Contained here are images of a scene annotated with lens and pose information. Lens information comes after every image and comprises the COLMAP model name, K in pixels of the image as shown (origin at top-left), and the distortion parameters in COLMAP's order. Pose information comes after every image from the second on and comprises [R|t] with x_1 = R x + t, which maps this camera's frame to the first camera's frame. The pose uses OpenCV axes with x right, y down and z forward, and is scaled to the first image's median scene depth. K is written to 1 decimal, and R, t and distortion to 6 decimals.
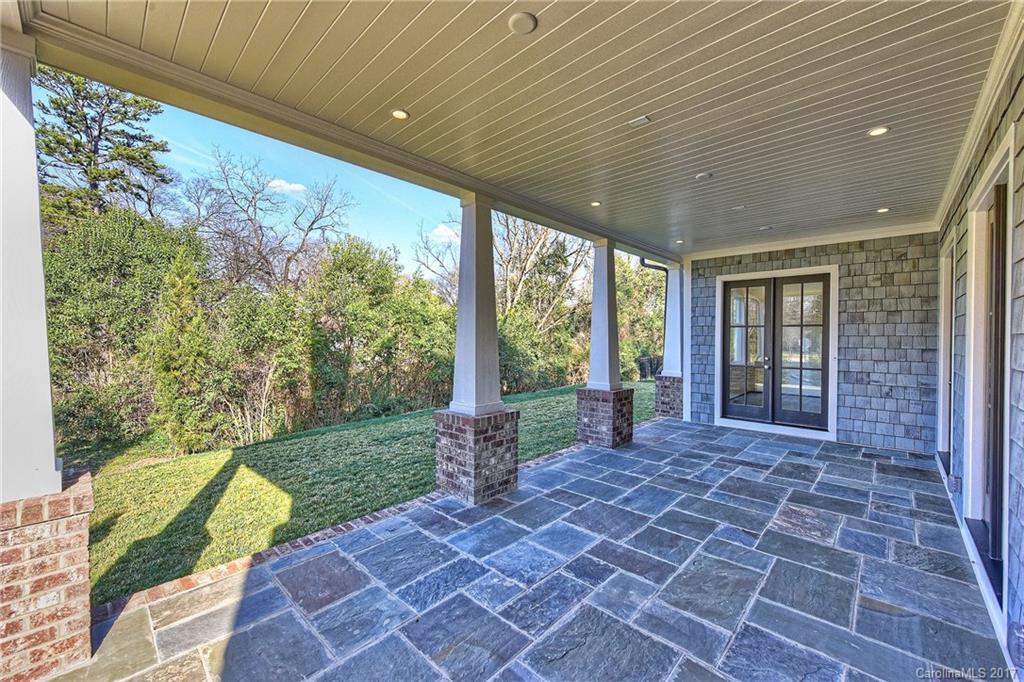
lens RADIAL K [[397.7, 0, 512.4], [0, 397.7, 341.6], [0, 0, 1]] dist [-0.000042, -0.000316]
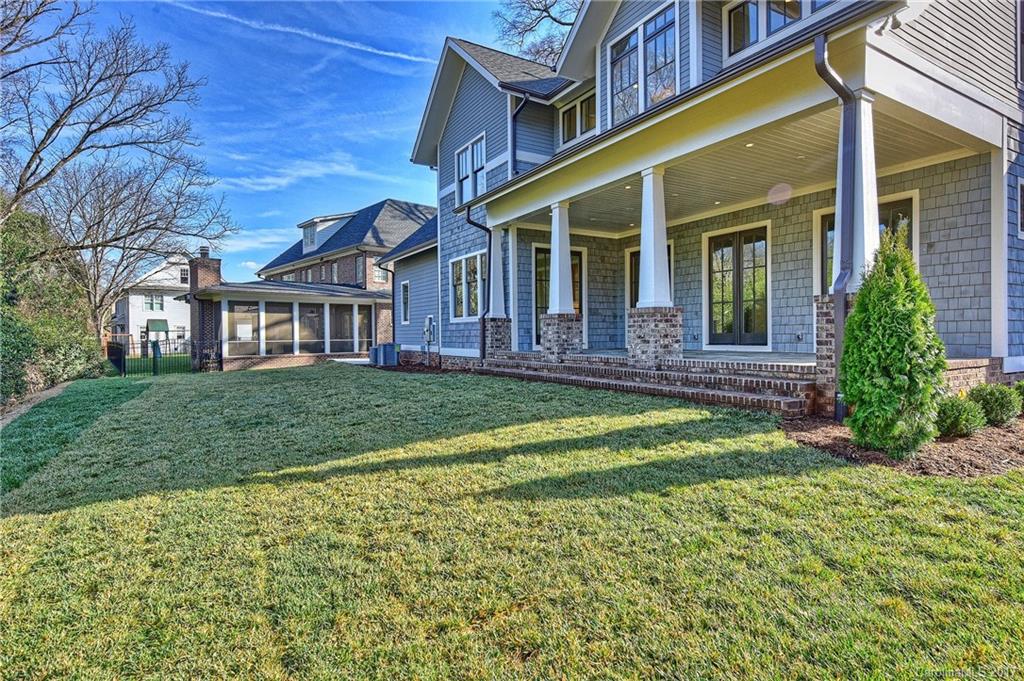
lens RADIAL K [[540.7, 0, 513.0], [0, 540.7, 339.6], [0, 0, 1]] dist [0.000097, 0.000002]
pose [[0.271948, -0.008603, 0.962274, -1.585431], [0.015807, 0.999865, 0.004472, 0.196179], [-0.962182, 0.013995, 0.272047, 0.675663]]
